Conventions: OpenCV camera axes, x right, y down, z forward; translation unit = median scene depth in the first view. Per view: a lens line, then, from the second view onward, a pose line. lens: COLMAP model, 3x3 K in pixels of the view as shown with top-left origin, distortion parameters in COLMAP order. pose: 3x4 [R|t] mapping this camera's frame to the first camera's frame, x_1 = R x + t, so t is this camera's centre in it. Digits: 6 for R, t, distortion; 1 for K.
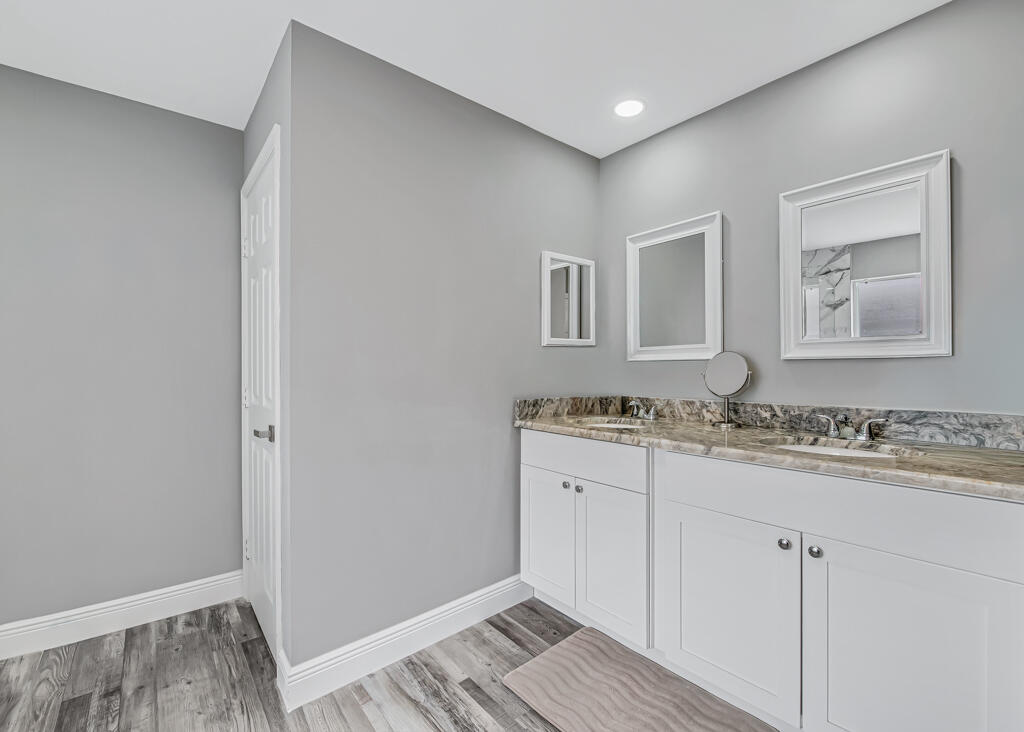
lens RADIAL K [[441.5, 0, 512.0], [0, 441.5, 366.0], [0, 0, 1]] dist [-0.001071, -0.000333]
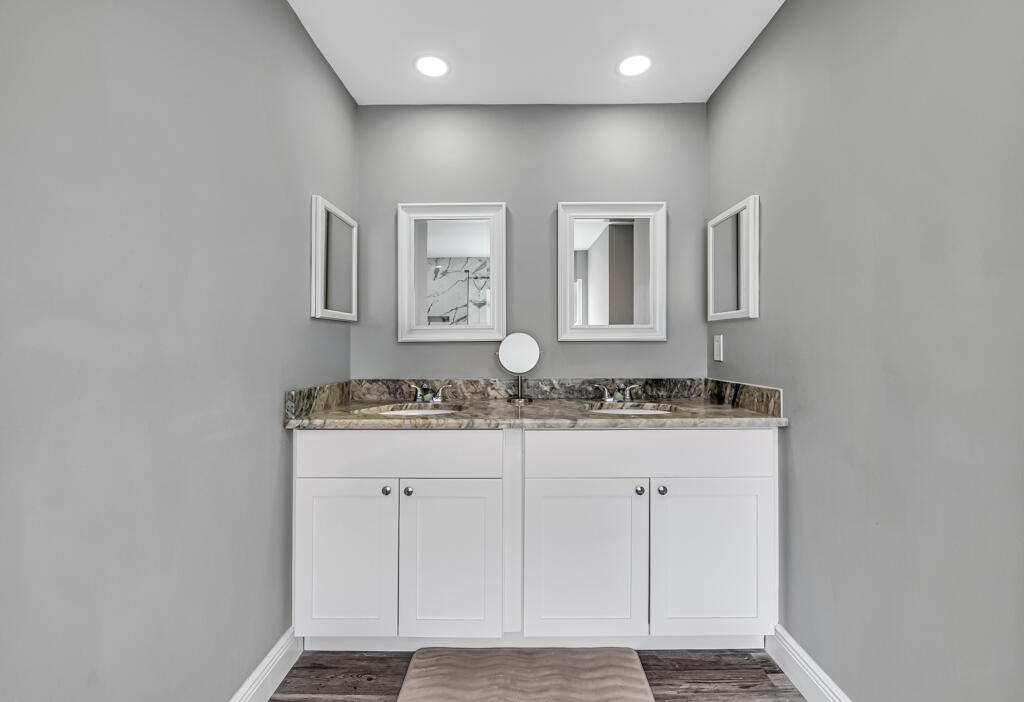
lens RADIAL K [[426.5, 0, 512.0], [0, 426.5, 351.0], [0, 0, 1]] dist [-0.015471, -0.000294]
pose [[0.655393, 0.000153, 0.755288, -0.300015], [-0.004384, 0.999984, 0.003602, 0.007948], [-0.755276, -0.005672, 0.655383, 0.299818]]
